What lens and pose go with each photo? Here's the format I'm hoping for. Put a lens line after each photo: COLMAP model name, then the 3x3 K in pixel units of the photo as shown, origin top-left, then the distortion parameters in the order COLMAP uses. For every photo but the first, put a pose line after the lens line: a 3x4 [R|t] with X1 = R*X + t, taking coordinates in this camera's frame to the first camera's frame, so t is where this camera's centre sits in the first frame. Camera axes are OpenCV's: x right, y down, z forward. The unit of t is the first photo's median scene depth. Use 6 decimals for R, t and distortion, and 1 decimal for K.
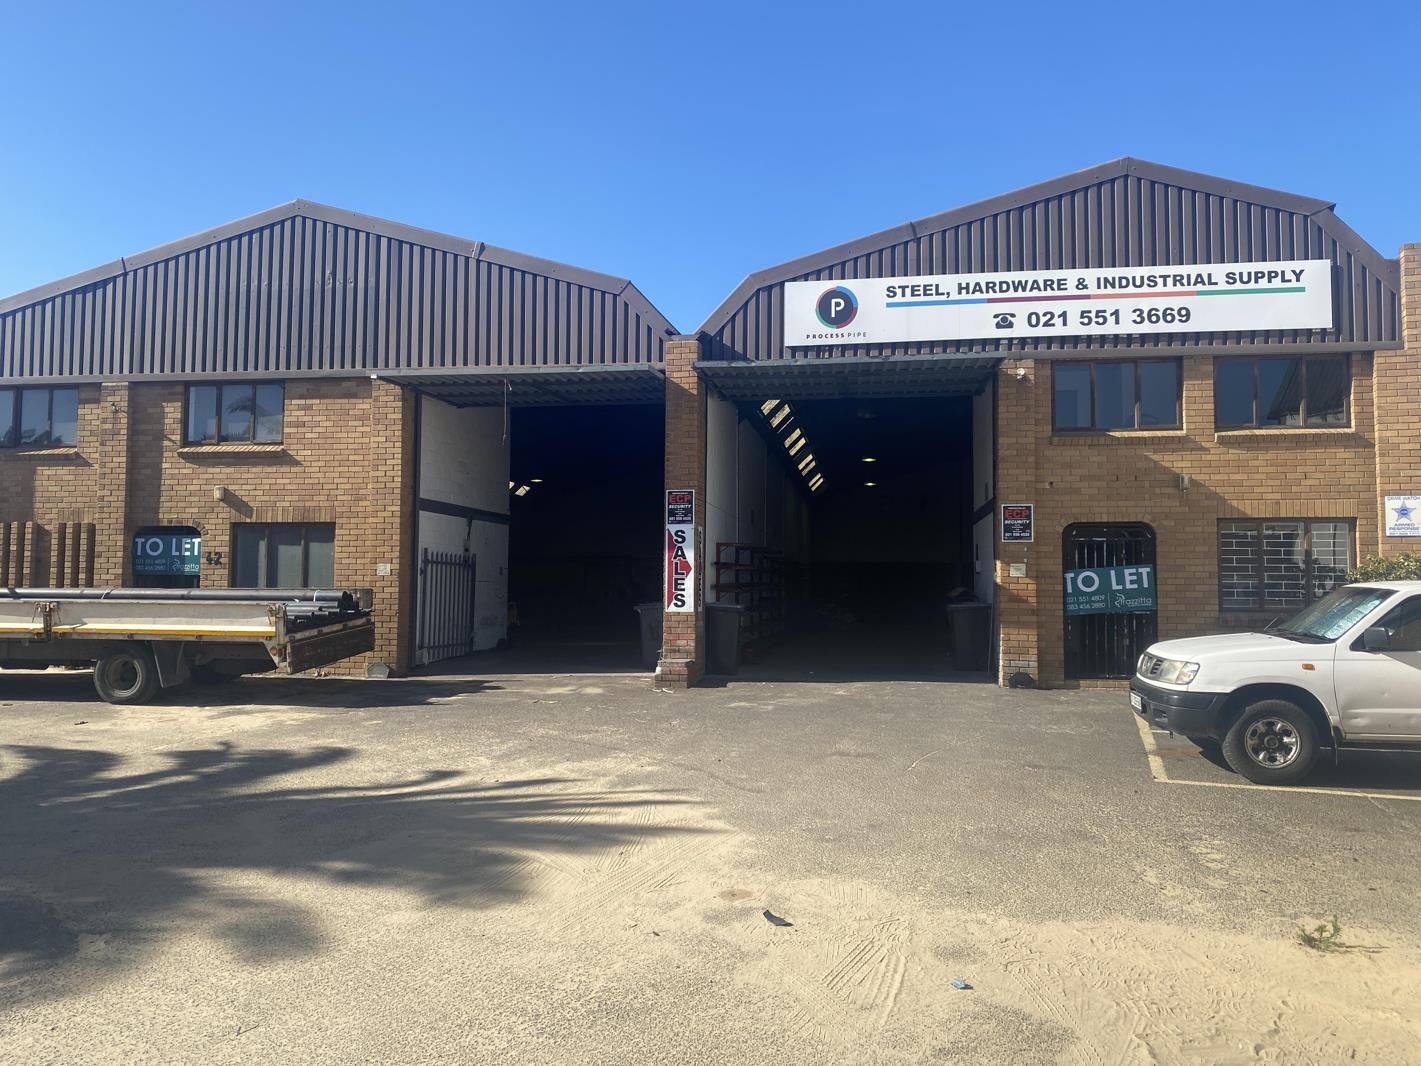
lens RADIAL K [[1054.4, 0, 711.0], [0, 1054.4, 529.8], [0, 0, 1]] dist [0.000585, 0.003473]
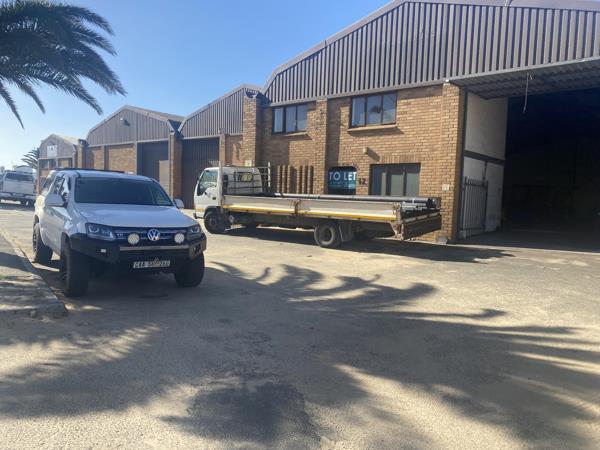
lens RADIAL K [[445.2, 0, 300.1], [0, 445.2, 226.3], [0, 0, 1]] dist [0.000585, 0.003473]
pose [[0.853345, 0.058331, -0.518074, -0.112816], [0.001715, 0.993402, 0.114673, 0.014603], [0.521344, -0.098744, 0.847614, 0.173873]]
